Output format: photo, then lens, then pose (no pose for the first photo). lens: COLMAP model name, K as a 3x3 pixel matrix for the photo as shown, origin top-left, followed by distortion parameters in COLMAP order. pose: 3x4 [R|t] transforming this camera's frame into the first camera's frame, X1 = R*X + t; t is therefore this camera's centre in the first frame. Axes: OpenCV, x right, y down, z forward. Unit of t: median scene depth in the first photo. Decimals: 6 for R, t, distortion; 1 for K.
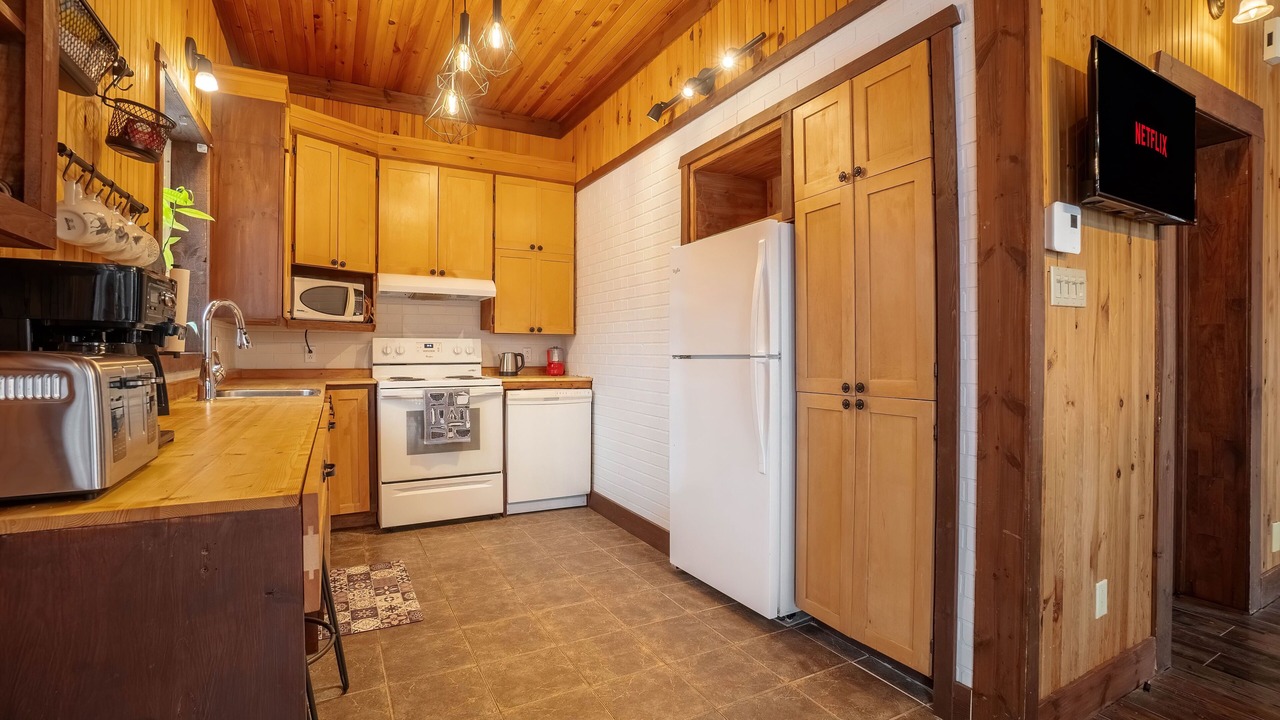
lens RADIAL K [[575.2, 0, 640.1], [0, 575.2, 357.5], [0, 0, 1]] dist [-0.065632, 0.022645]
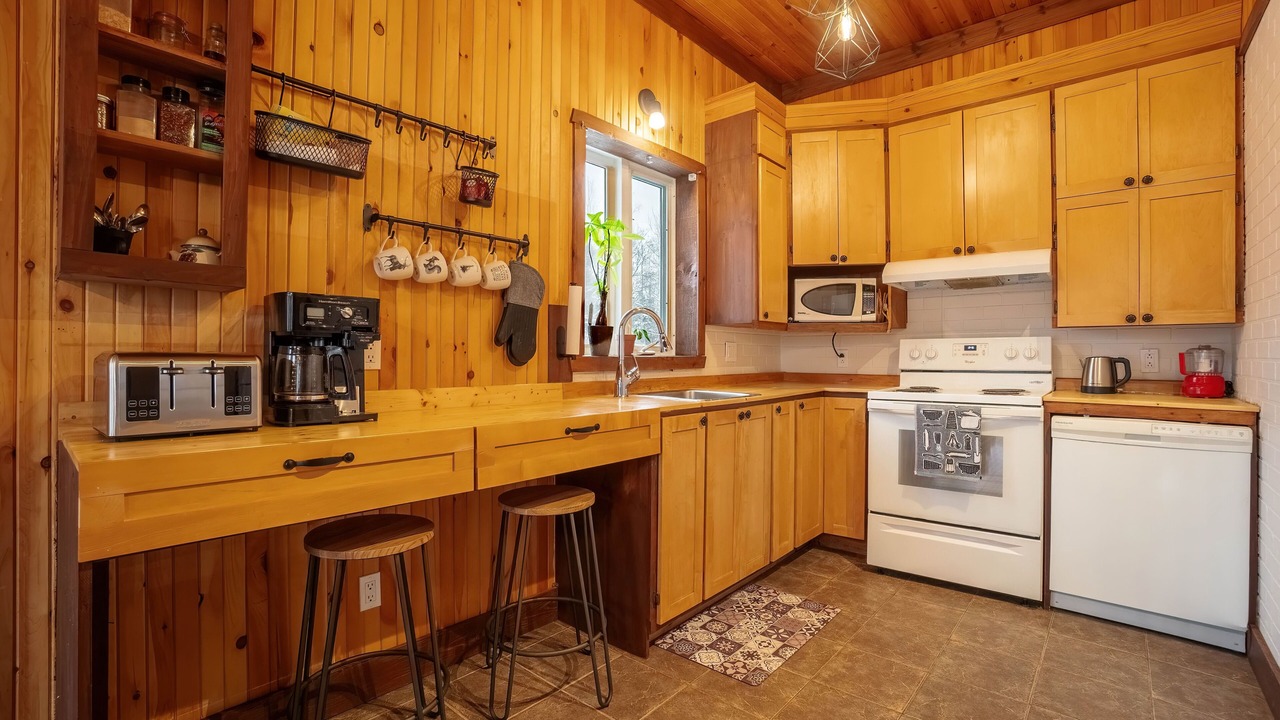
lens RADIAL K [[575.2, 0, 640.1], [0, 575.2, 357.5], [0, 0, 1]] dist [-0.065632, 0.022645]
pose [[0.351407, -0.000007, -0.936223, 0.206105], [-0.010305, 0.999939, -0.003875, -0.000177], [0.936166, 0.011009, 0.351385, 0.367552]]
